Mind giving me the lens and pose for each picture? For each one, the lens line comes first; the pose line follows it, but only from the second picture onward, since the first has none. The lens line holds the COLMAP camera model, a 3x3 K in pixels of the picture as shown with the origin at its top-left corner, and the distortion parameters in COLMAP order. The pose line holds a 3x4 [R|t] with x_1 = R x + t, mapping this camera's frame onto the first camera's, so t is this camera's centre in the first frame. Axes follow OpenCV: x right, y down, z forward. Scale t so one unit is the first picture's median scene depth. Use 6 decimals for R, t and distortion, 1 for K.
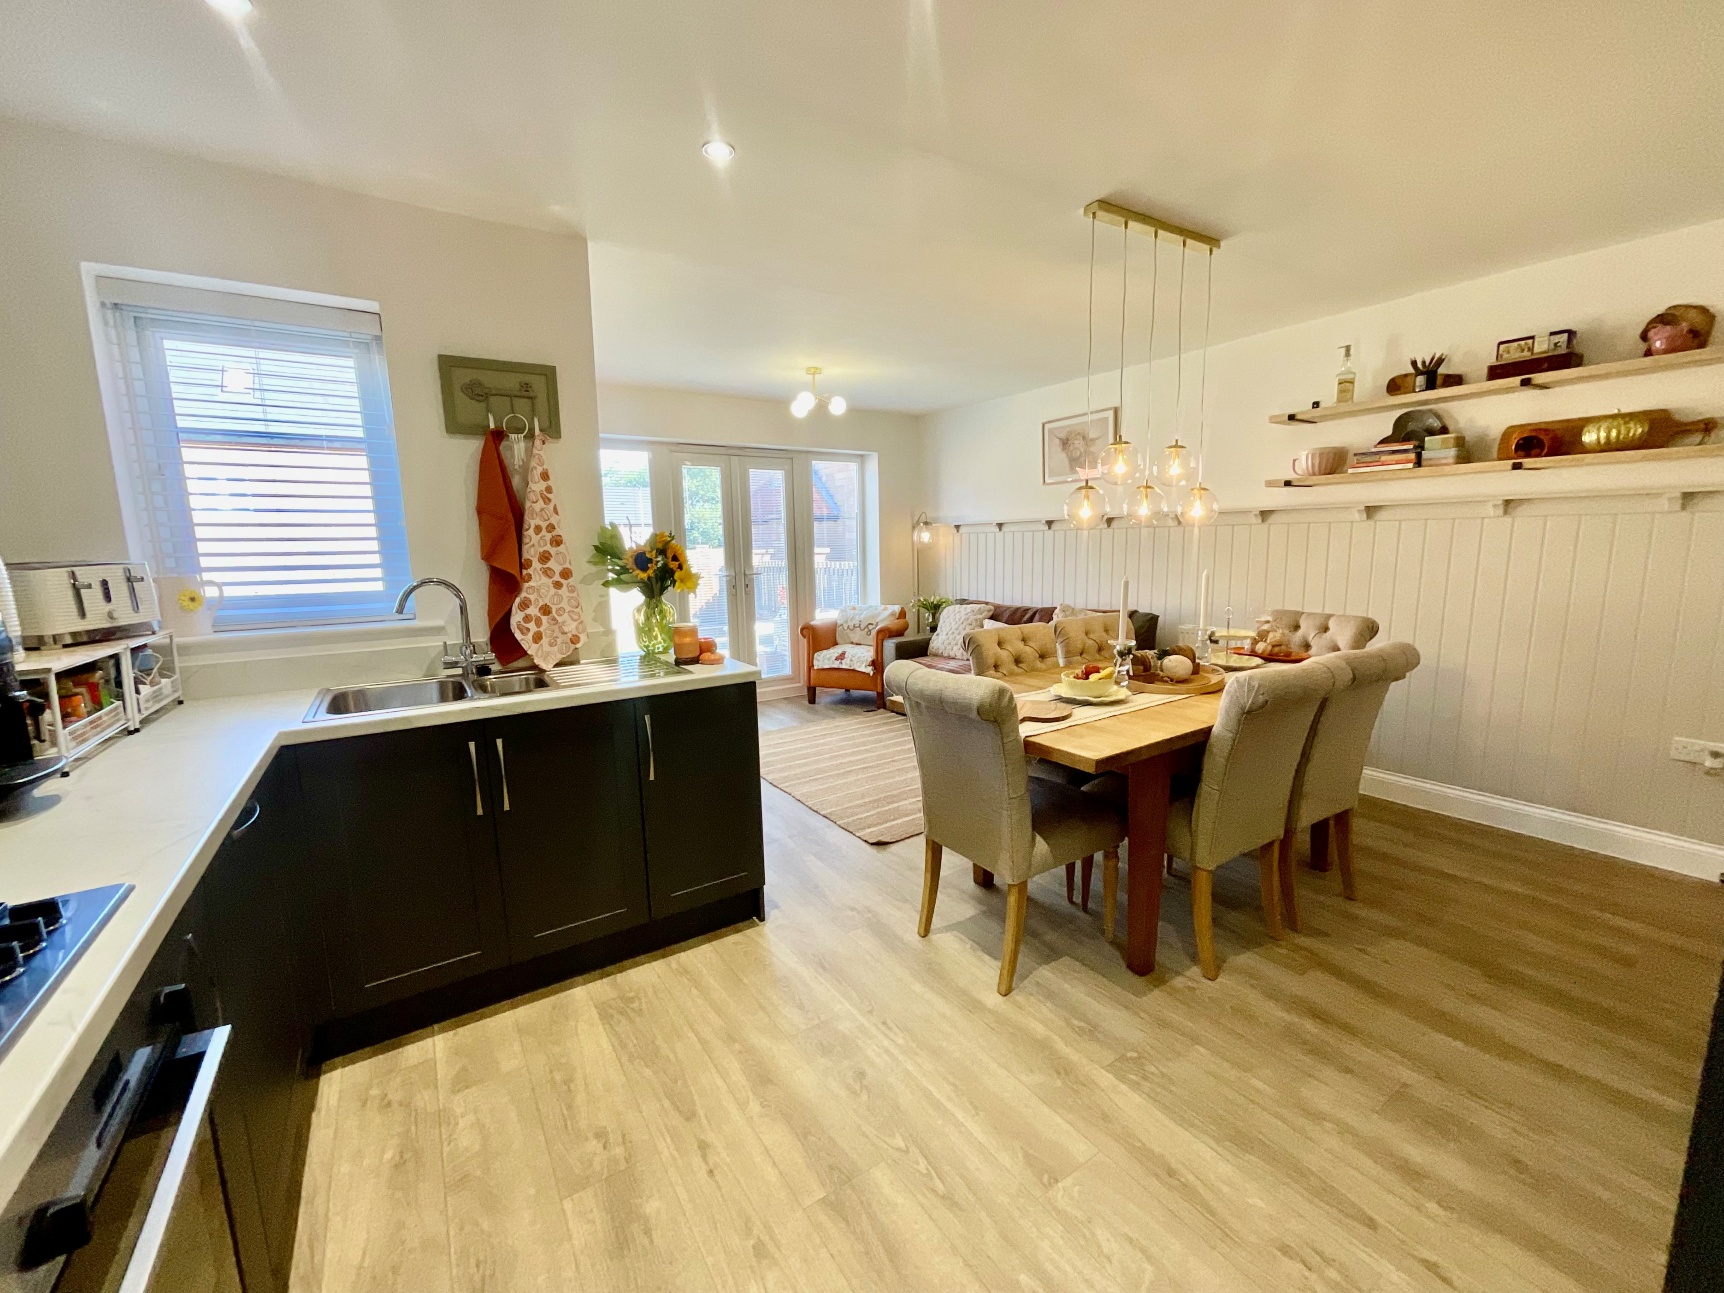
lens RADIAL K [[697.0, 0, 862.8], [0, 697.0, 651.4], [0, 0, 1]] dist [-0.002641, -0.000119]
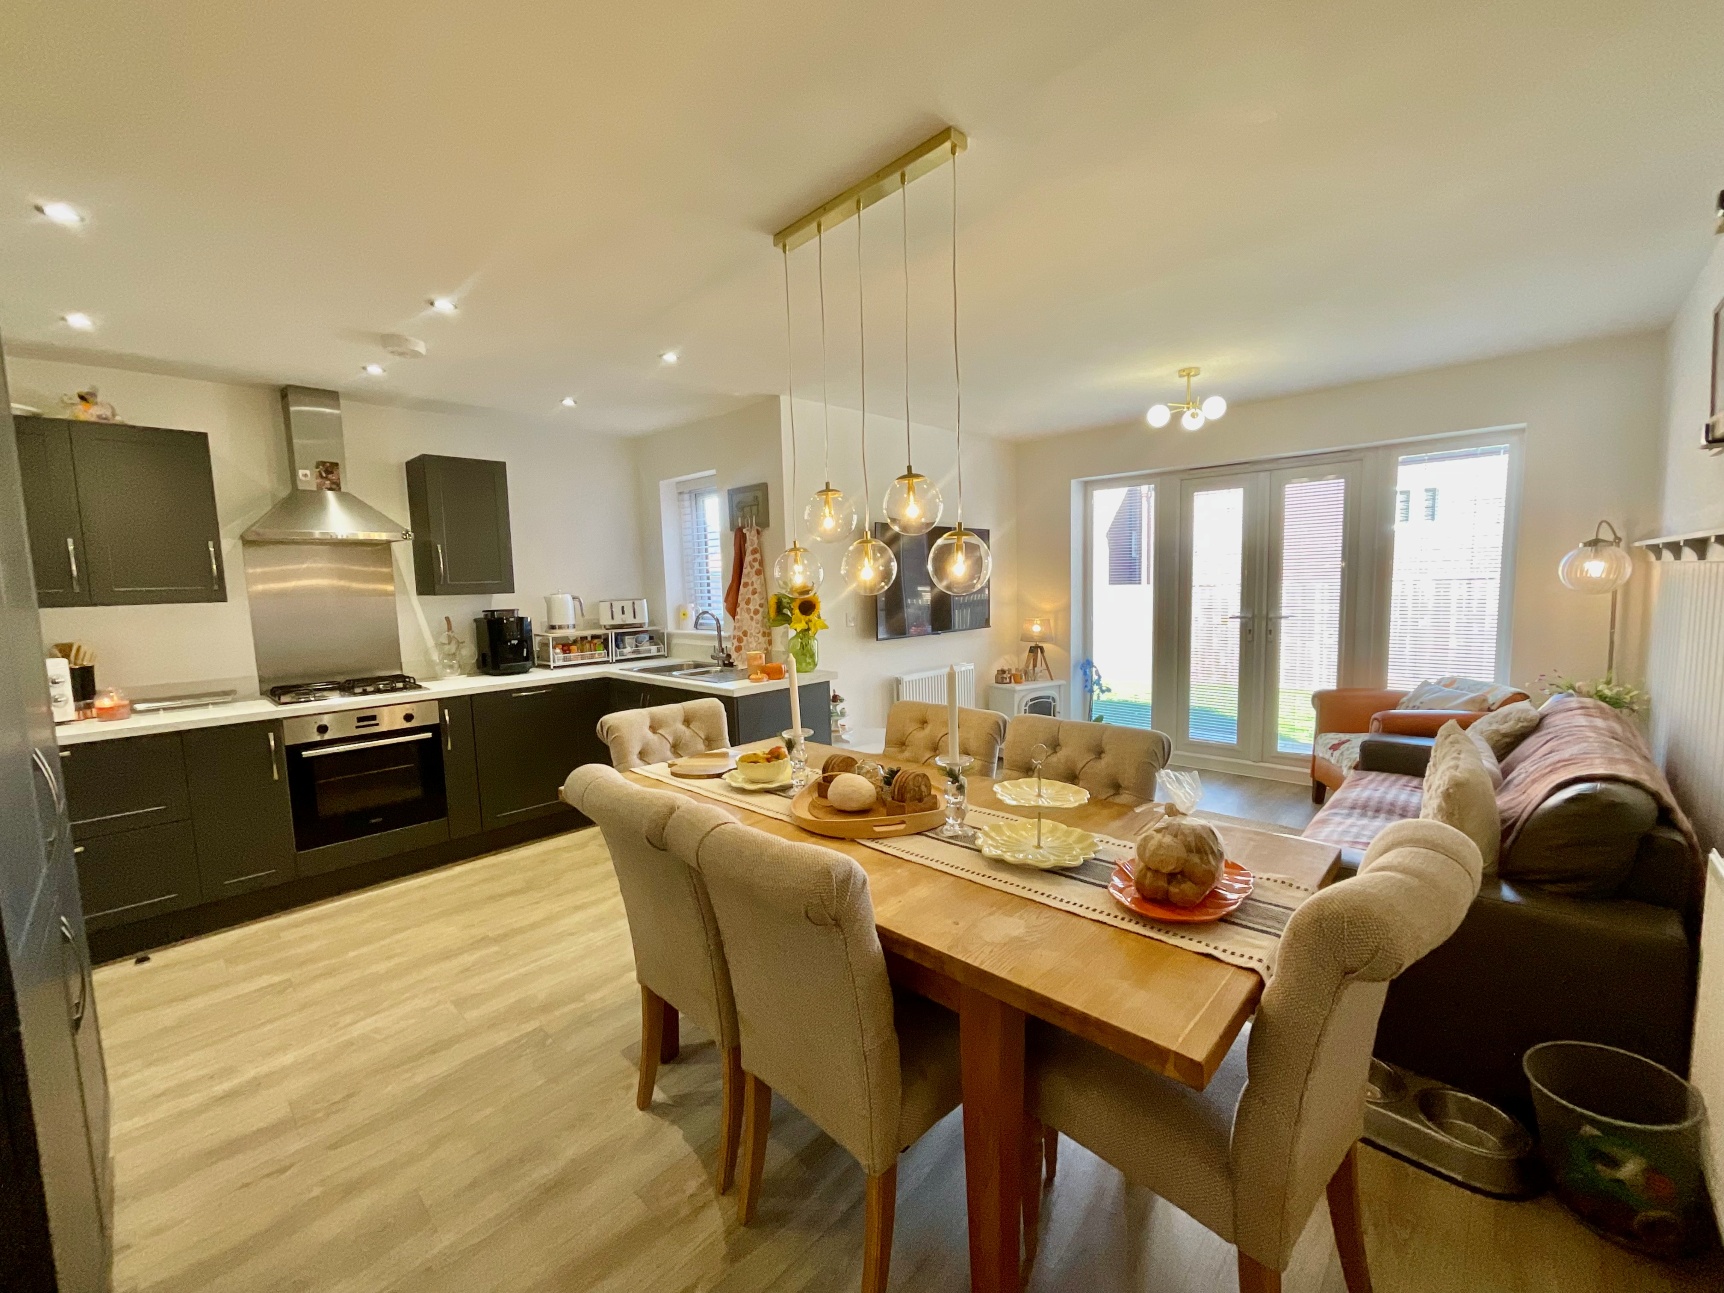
lens RADIAL K [[697.0, 0, 862.8], [0, 697.0, 651.4], [0, 0, 1]] dist [-0.002641, -0.000119]
pose [[0.225684, 0.114162, -0.967488, 1.039165], [-0.127136, 0.988068, 0.086934, -0.168838], [0.965869, 0.103383, 0.237505, 0.762673]]
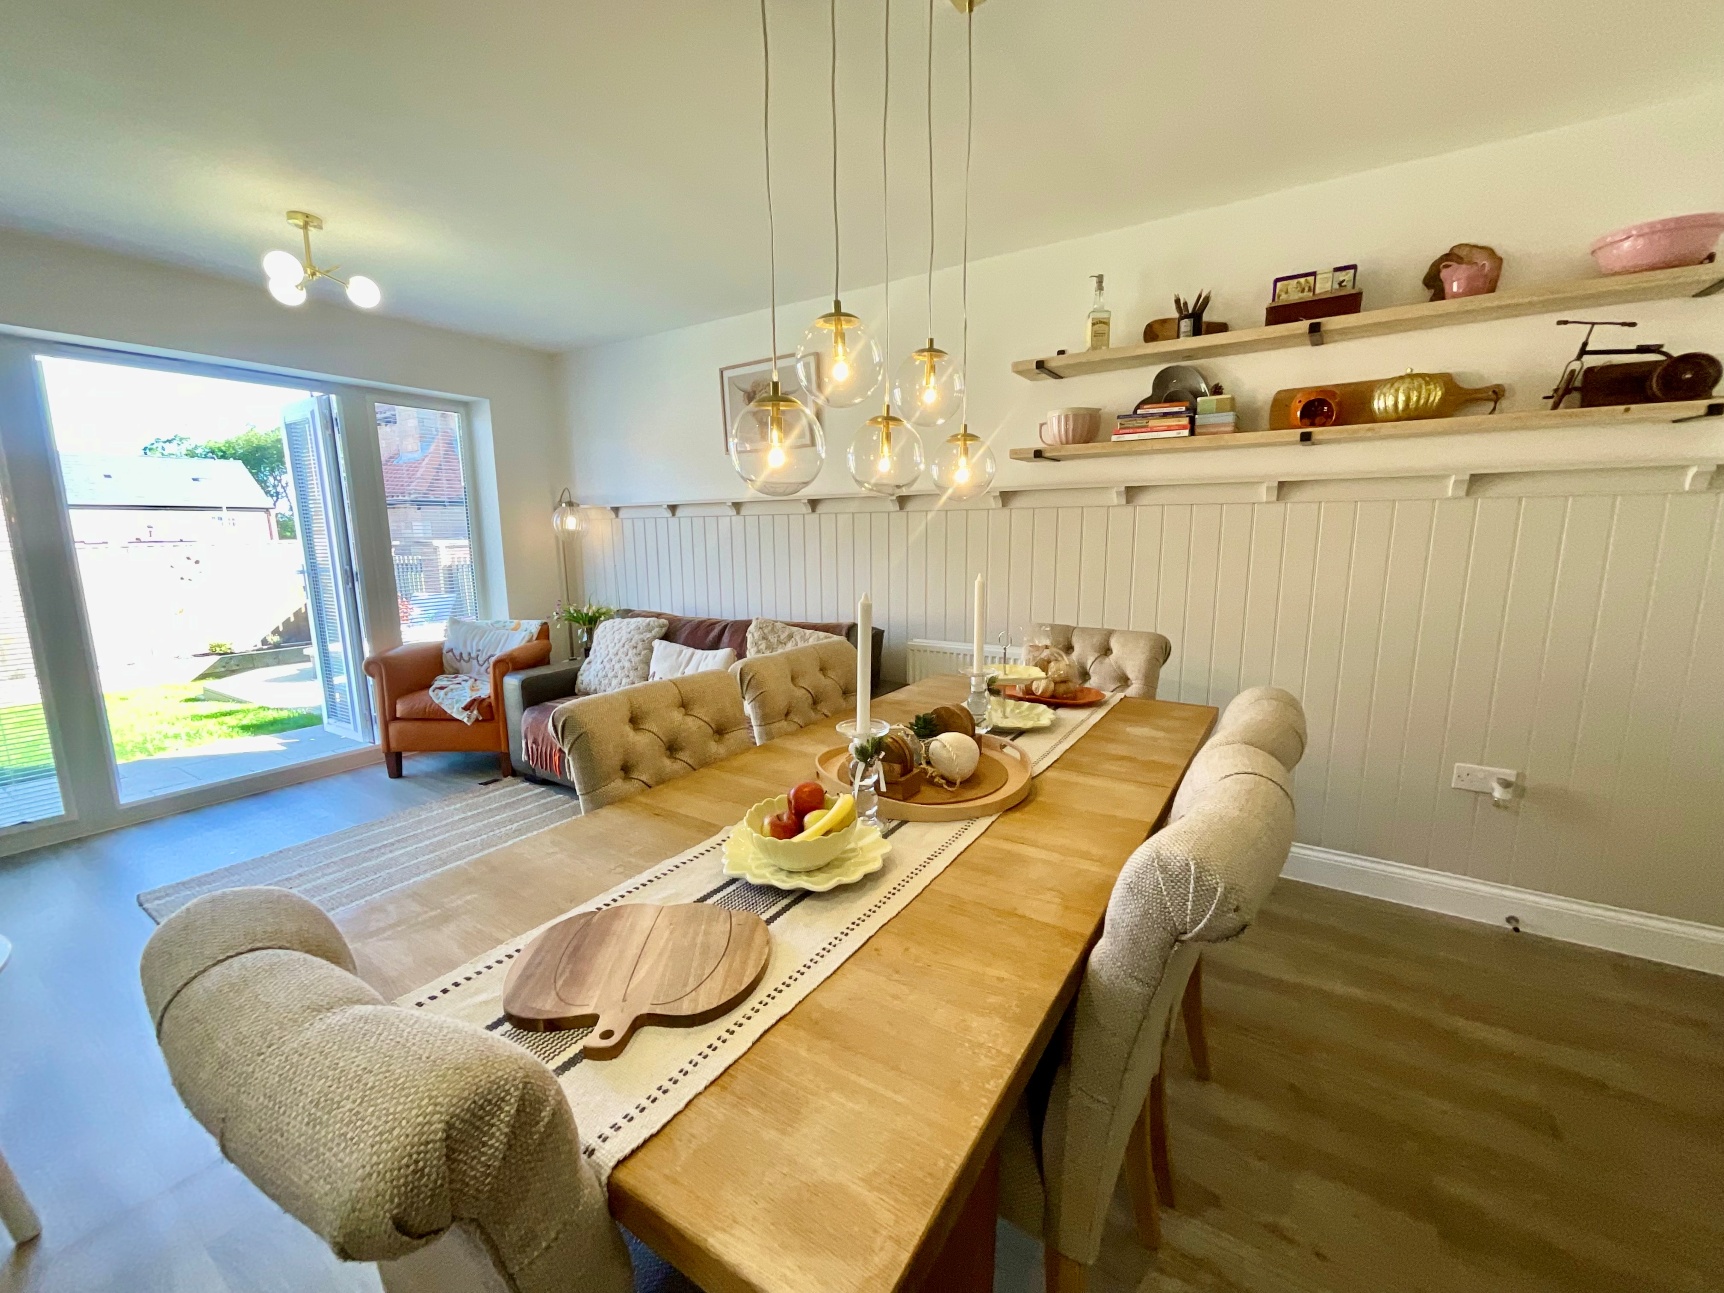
lens RADIAL K [[697.0, 0, 862.8], [0, 697.0, 651.4], [0, 0, 1]] dist [-0.002641, -0.000119]
pose [[0.916588, -0.056579, 0.395811, 0.145622], [0.052821, 0.998396, 0.020396, -0.061808], [-0.396330, 0.002212, 0.918106, 0.442957]]
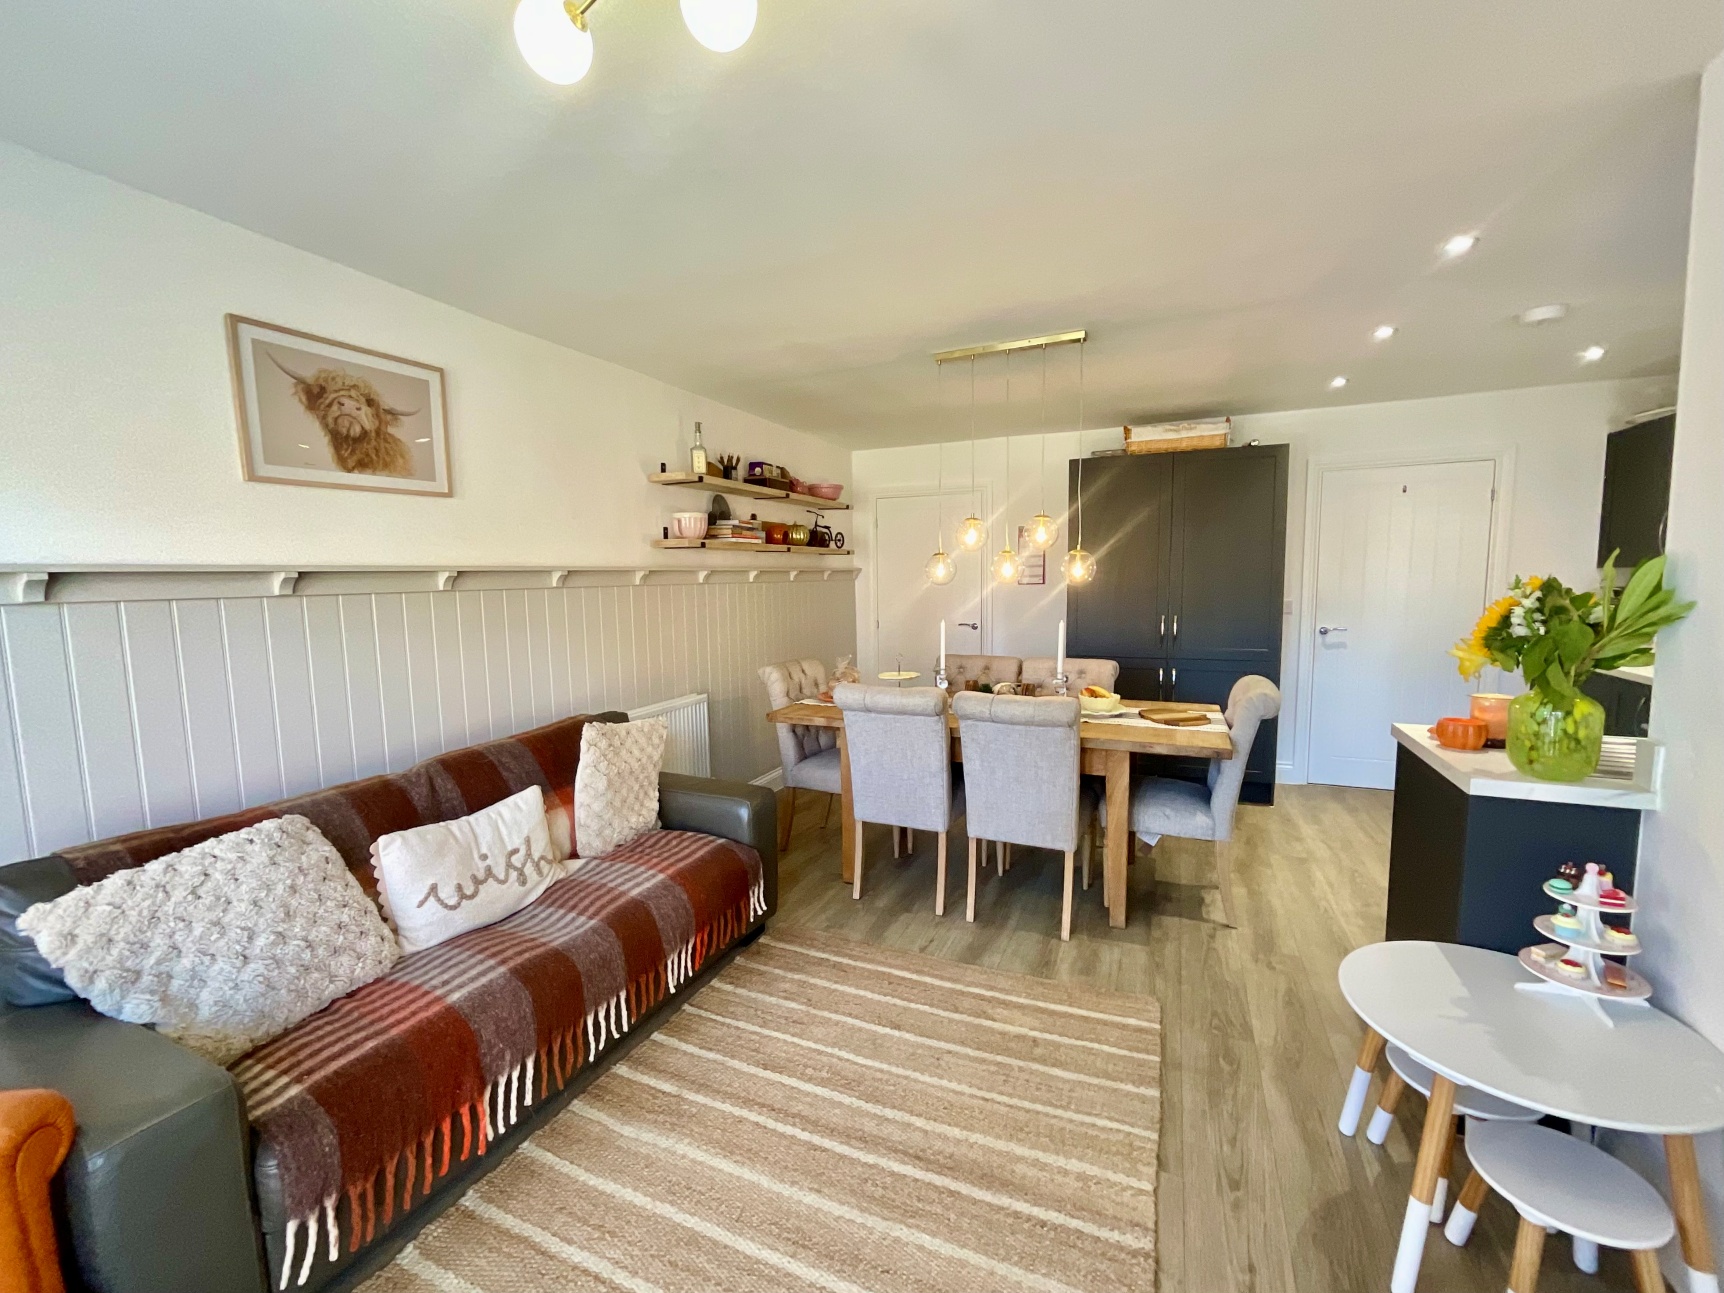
lens RADIAL K [[742.4, 0, 867.6], [0, 742.4, 647.5], [0, 0, 1]] dist [0.000710, 0.000100]
pose [[-0.556974, -0.018415, 0.830326, -0.458454], [0.192273, 0.969735, 0.150482, -0.250414], [-0.807967, 0.243464, -0.536576, 1.654119]]
